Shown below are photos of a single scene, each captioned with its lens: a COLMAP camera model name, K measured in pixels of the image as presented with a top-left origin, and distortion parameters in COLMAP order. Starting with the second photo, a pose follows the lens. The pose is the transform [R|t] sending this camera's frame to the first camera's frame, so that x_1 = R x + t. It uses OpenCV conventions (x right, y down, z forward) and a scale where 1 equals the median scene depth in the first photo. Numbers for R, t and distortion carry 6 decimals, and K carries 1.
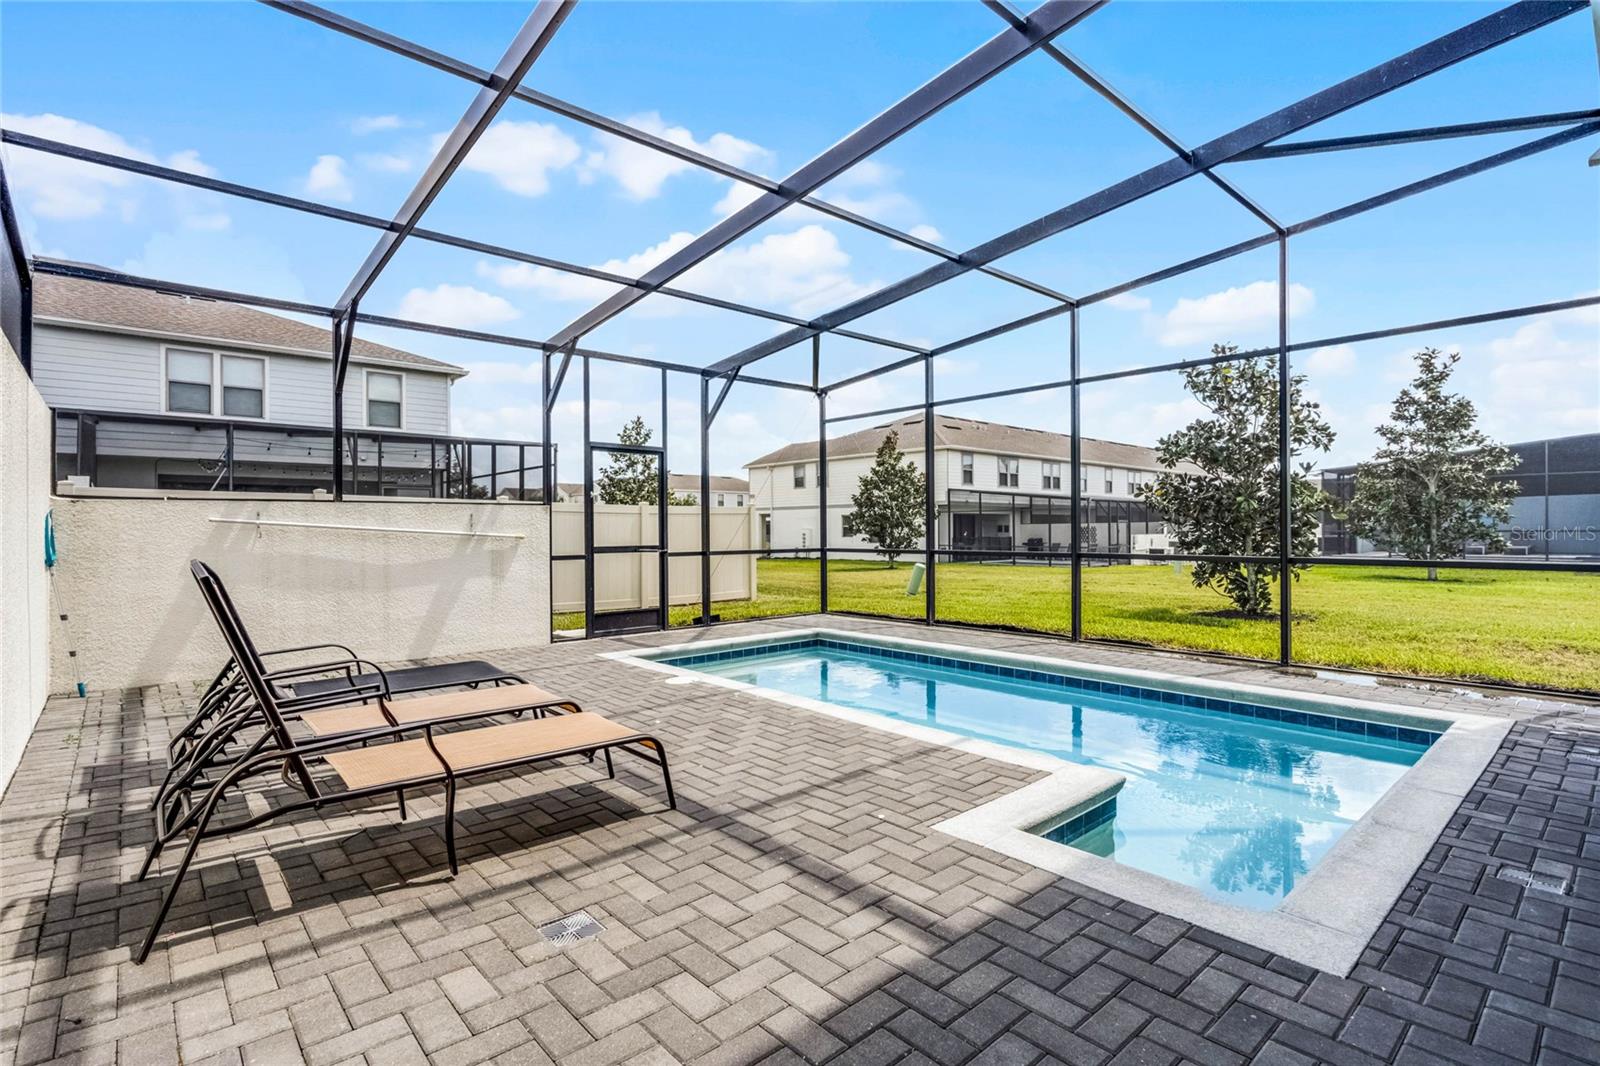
lens RADIAL K [[774.4, 0, 796.7], [0, 774.4, 524.8], [0, 0, 1]] dist [-0.012417, 0.001954]
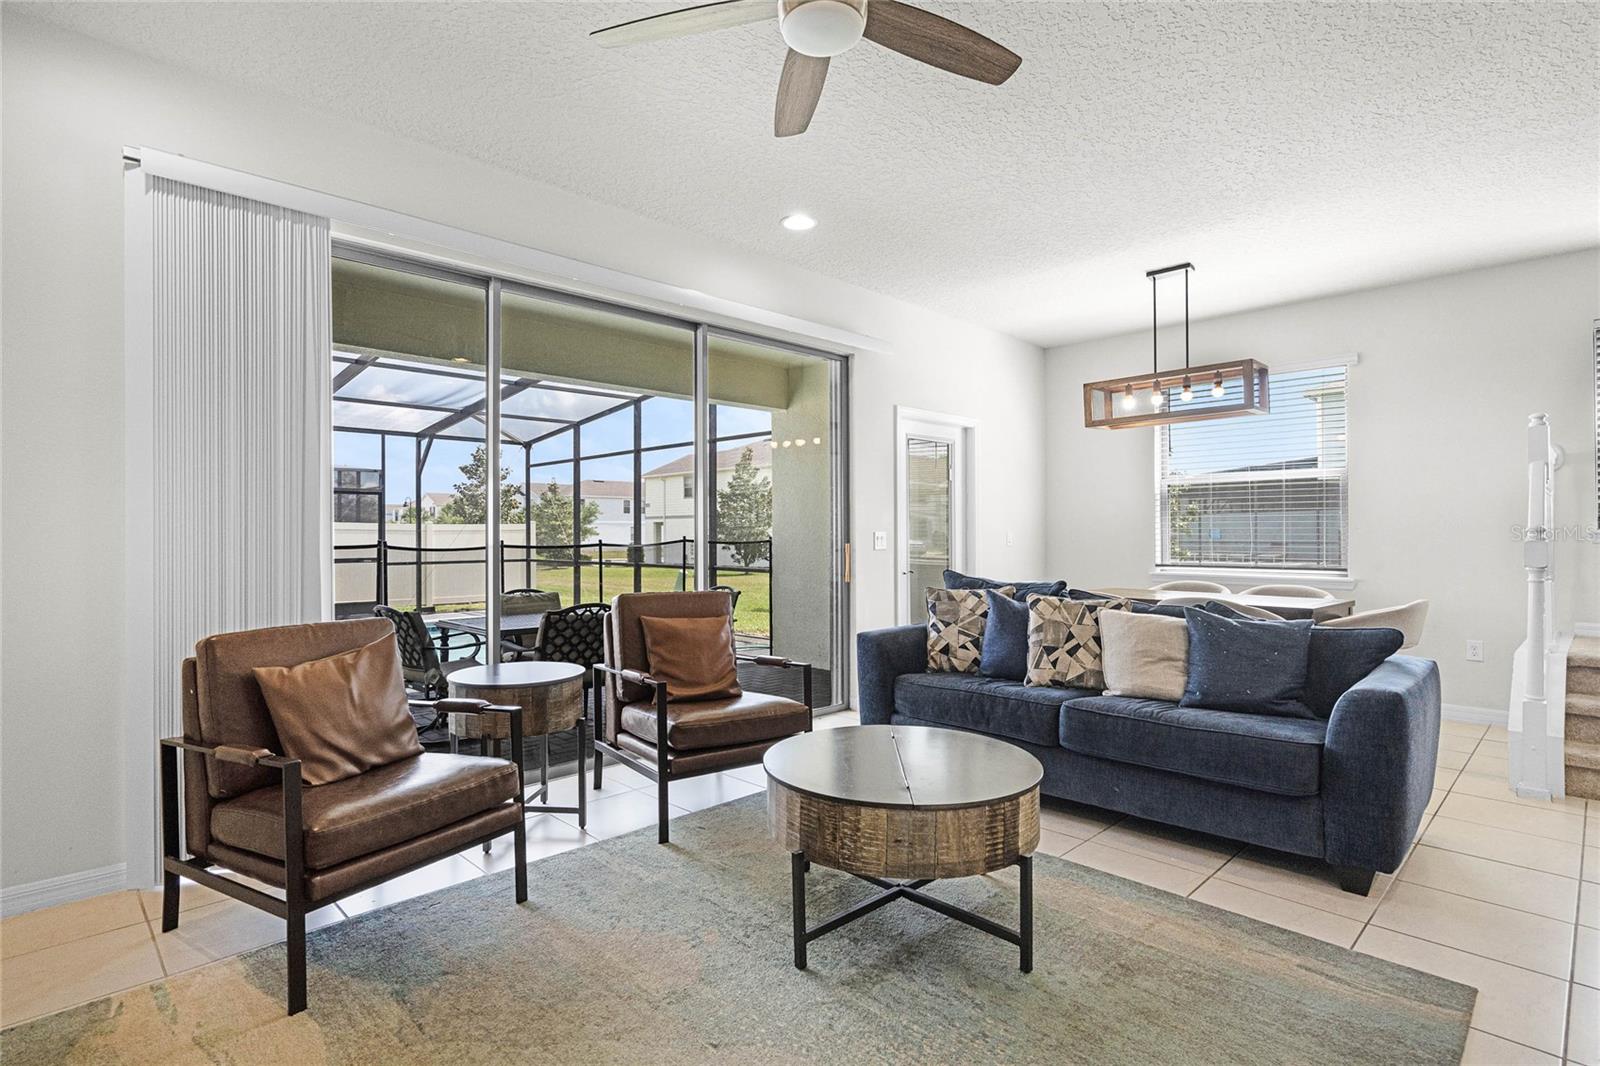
lens RADIAL K [[806.3, 0, 823.6], [0, 806.3, 540.6], [0, 0, 1]] dist [-0.016127, 0.001923]
pose [[0.997106, -0.000794, 0.076022, 0.515453], [-0.000325, 0.999892, 0.014706, -0.026622], [-0.076026, -0.014688, 0.996998, -0.526618]]
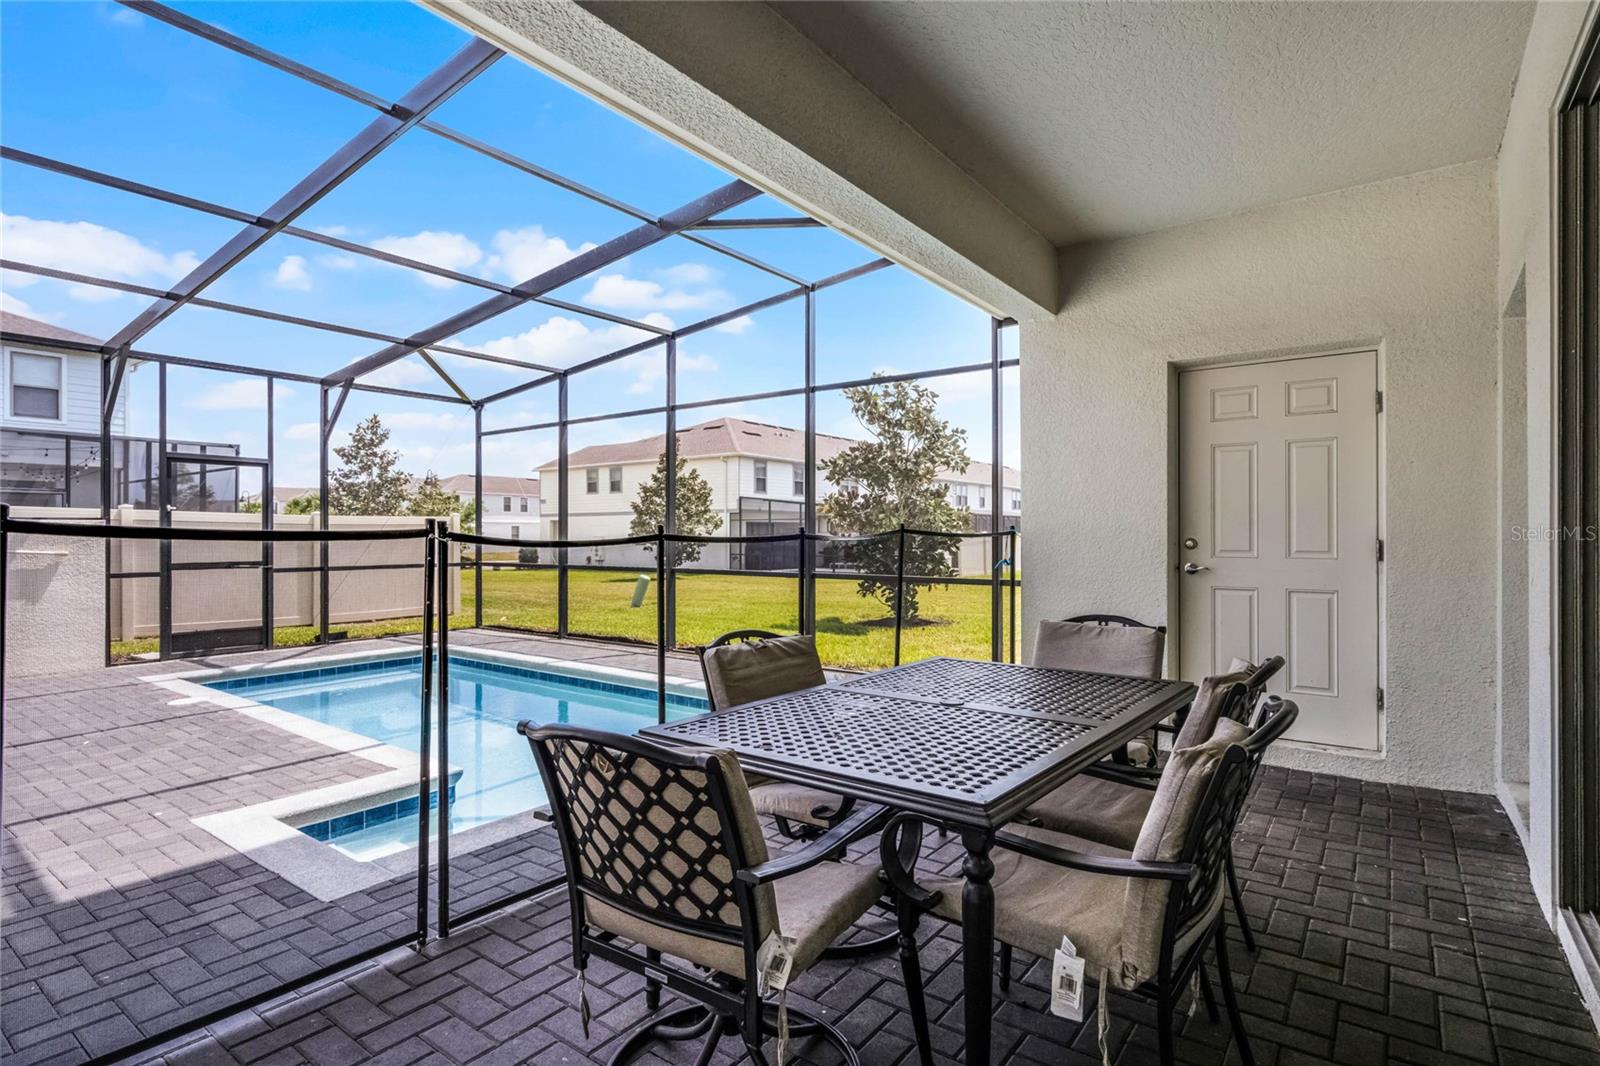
lens RADIAL K [[810.7, 0, 809.3], [0, 810.7, 535.1], [0, 0, 1]] dist [-0.003558, 0.001240]
pose [[0.977255, 0.002803, 0.212048, 0.263456], [-0.003966, 0.999979, 0.005062, -0.013307], [-0.212029, -0.005788, 0.977246, -0.118349]]
